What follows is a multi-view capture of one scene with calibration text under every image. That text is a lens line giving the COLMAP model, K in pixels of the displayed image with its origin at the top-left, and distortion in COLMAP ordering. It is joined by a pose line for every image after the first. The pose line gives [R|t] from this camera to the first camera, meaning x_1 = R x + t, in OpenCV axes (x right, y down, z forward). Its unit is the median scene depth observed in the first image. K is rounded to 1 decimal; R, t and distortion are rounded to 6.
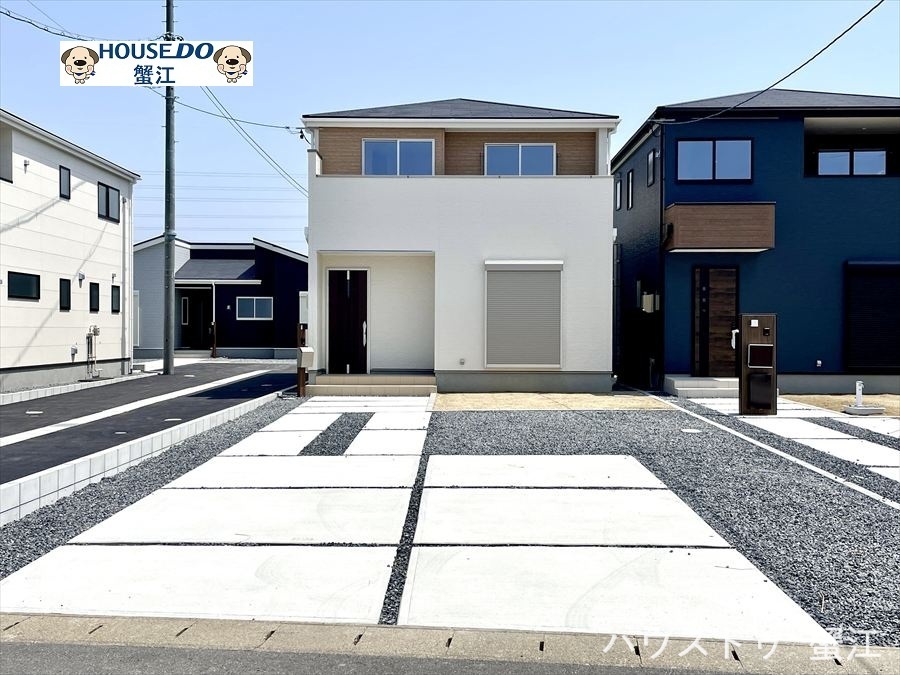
lens RADIAL K [[953.1, 0, 452.6], [0, 953.1, 338.5], [0, 0, 1]] dist [0.013399, 0.000000]
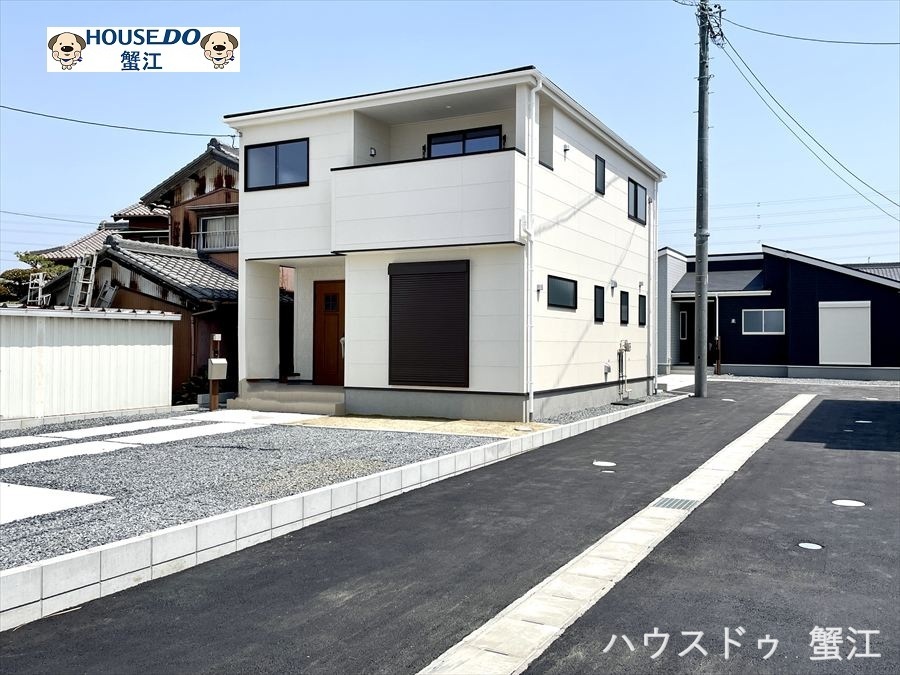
lens RADIAL K [[779.7, 0, 449.4], [0, 779.7, 335.7], [0, 0, 1]] dist [0.015407, 0.003444]
pose [[0.881619, -0.004091, -0.471944, -0.170780], [-0.005647, 0.999799, -0.019215, -0.002779], [0.471928, 0.019605, 0.881419, 0.278196]]
